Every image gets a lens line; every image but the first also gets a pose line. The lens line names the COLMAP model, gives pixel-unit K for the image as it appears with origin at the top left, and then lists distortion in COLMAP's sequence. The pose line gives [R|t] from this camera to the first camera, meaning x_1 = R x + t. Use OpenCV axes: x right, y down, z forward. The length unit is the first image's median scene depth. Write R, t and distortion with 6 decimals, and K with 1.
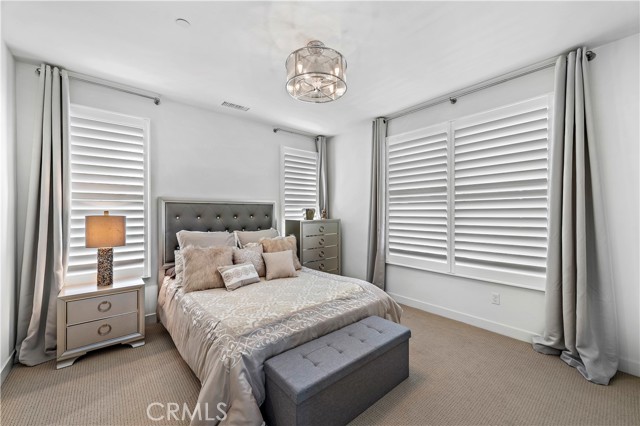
lens RADIAL K [[251.1, 0, 355.2], [0, 251.1, 212.7], [0, 0, 1]] dist [-0.002241, -0.000822]
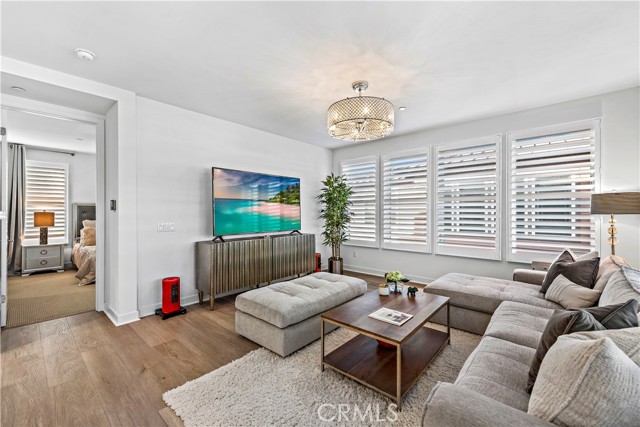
lens RADIAL K [[262.0, 0, 334.8], [0, 262.0, 211.4], [0, 0, 1]] dist [0.016352, -0.001254]
pose [[0.995791, 0.009677, 0.091139, 1.210210], [-0.009512, 0.999952, -0.002252, -0.013424], [-0.091156, 0.001376, 0.995836, -1.428956]]
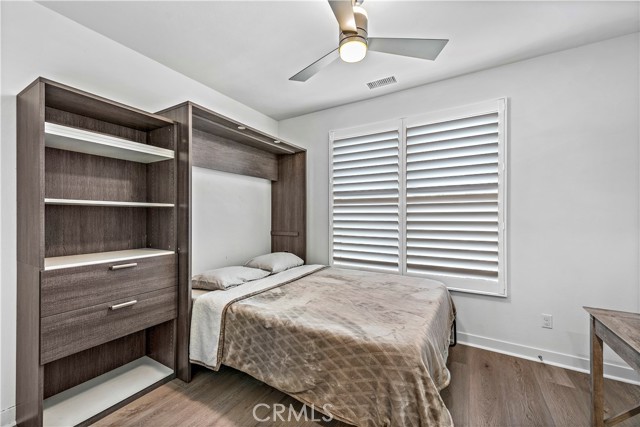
lens RADIAL K [[256.5, 0, 324.1], [0, 256.5, 216.1], [0, 0, 1]] dist [0.015773, 0.000089]
pose [[0.965018, 0.002920, 0.262169, -0.399942], [-0.002749, 0.999996, -0.001021, 0.000628], [-0.262171, 0.000265, 0.965021, 0.423307]]
